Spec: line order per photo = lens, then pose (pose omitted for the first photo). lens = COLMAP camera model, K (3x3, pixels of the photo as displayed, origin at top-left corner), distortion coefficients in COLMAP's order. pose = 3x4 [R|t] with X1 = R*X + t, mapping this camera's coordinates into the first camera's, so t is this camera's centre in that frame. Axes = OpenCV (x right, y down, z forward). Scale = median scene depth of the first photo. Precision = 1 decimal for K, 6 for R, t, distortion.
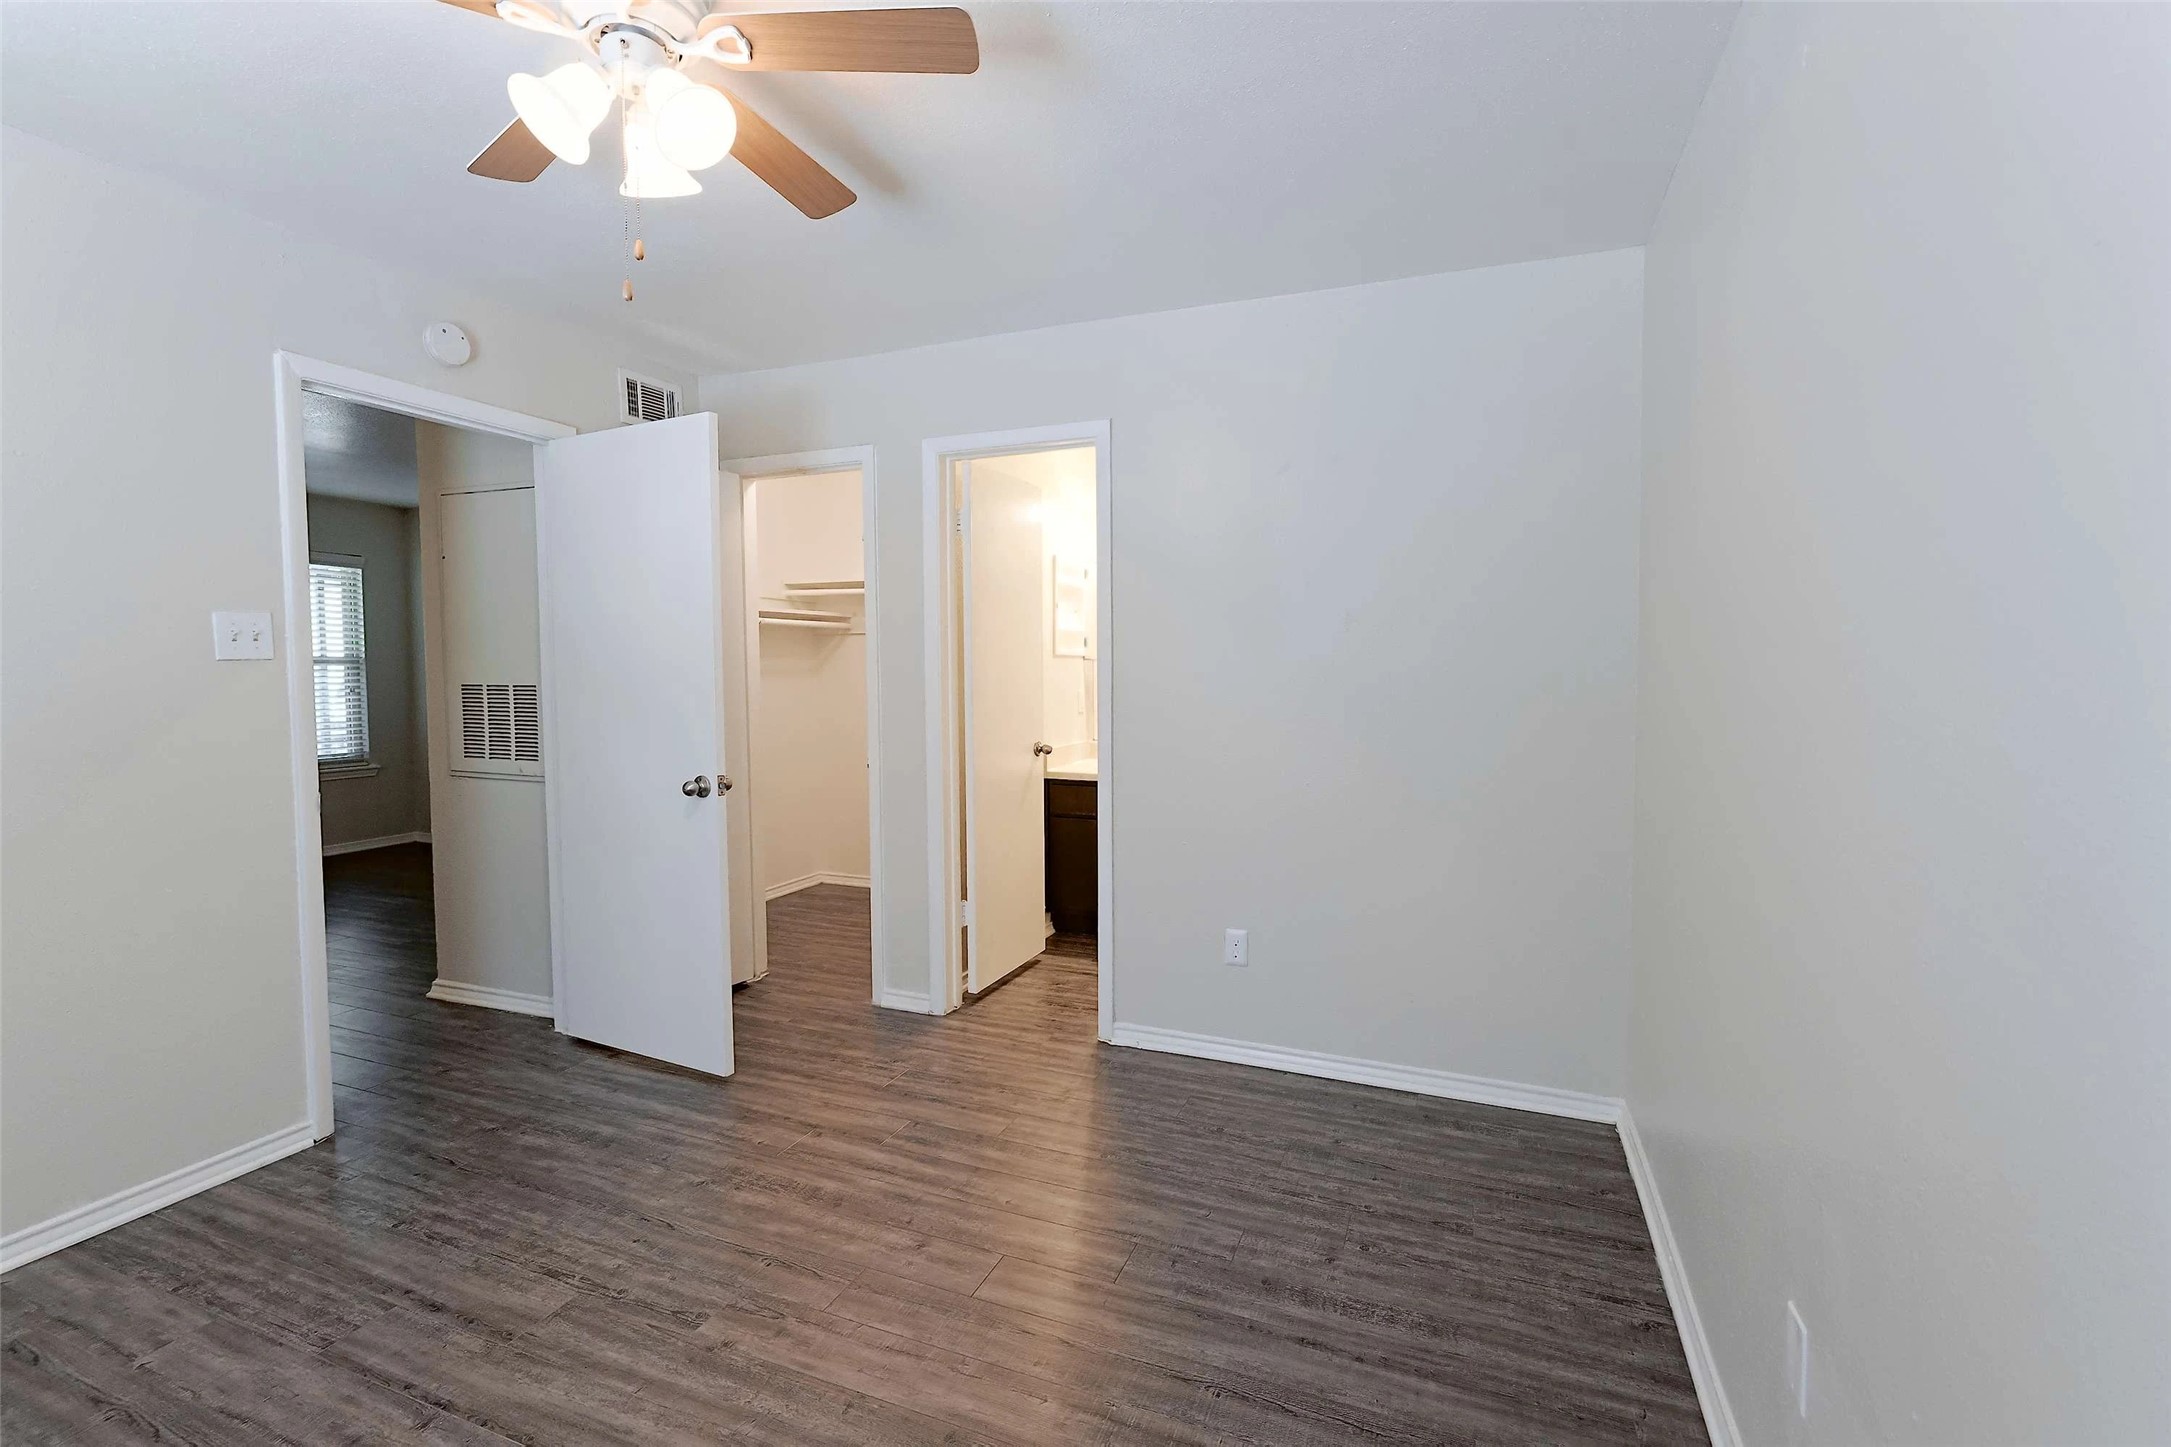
lens RADIAL K [[958.1, 0, 1089.3], [0, 958.1, 711.9], [0, 0, 1]] dist [0.000642, 0.000066]
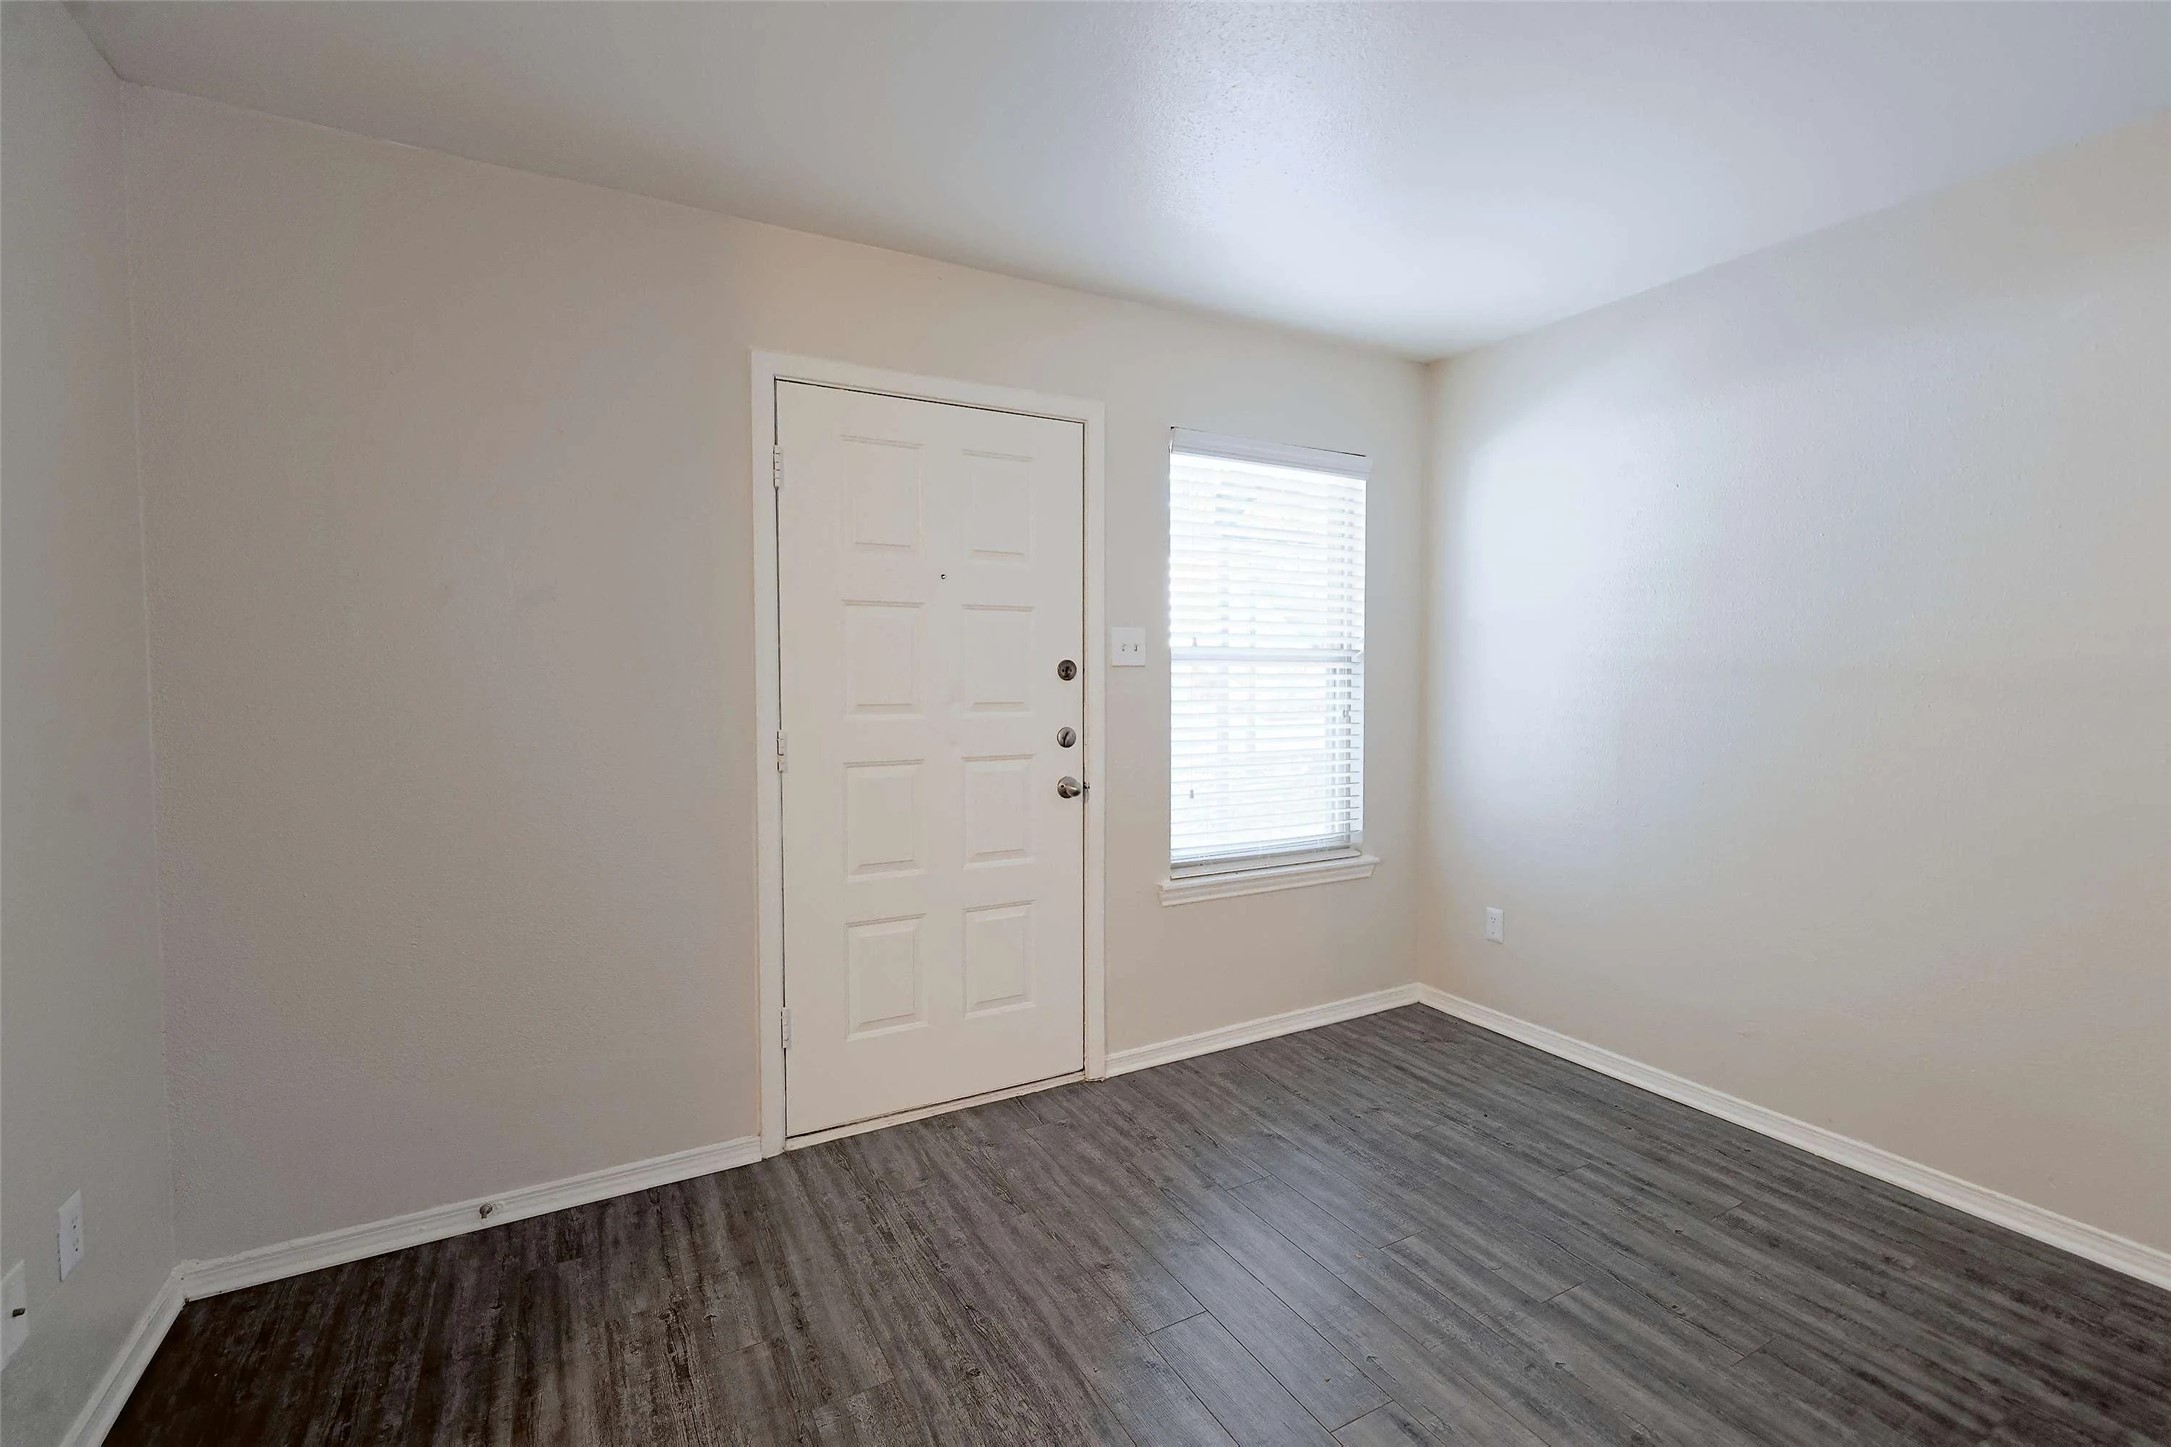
lens RADIAL K [[958.1, 0, 1089.3], [0, 958.1, 711.9], [0, 0, 1]] dist [0.000642, 0.000066]
pose [[0.748137, 0.023632, -0.663123, -0.519061], [-0.036178, 0.999332, -0.005202, -0.015071], [0.662557, 0.027883, 0.748492, 0.511400]]
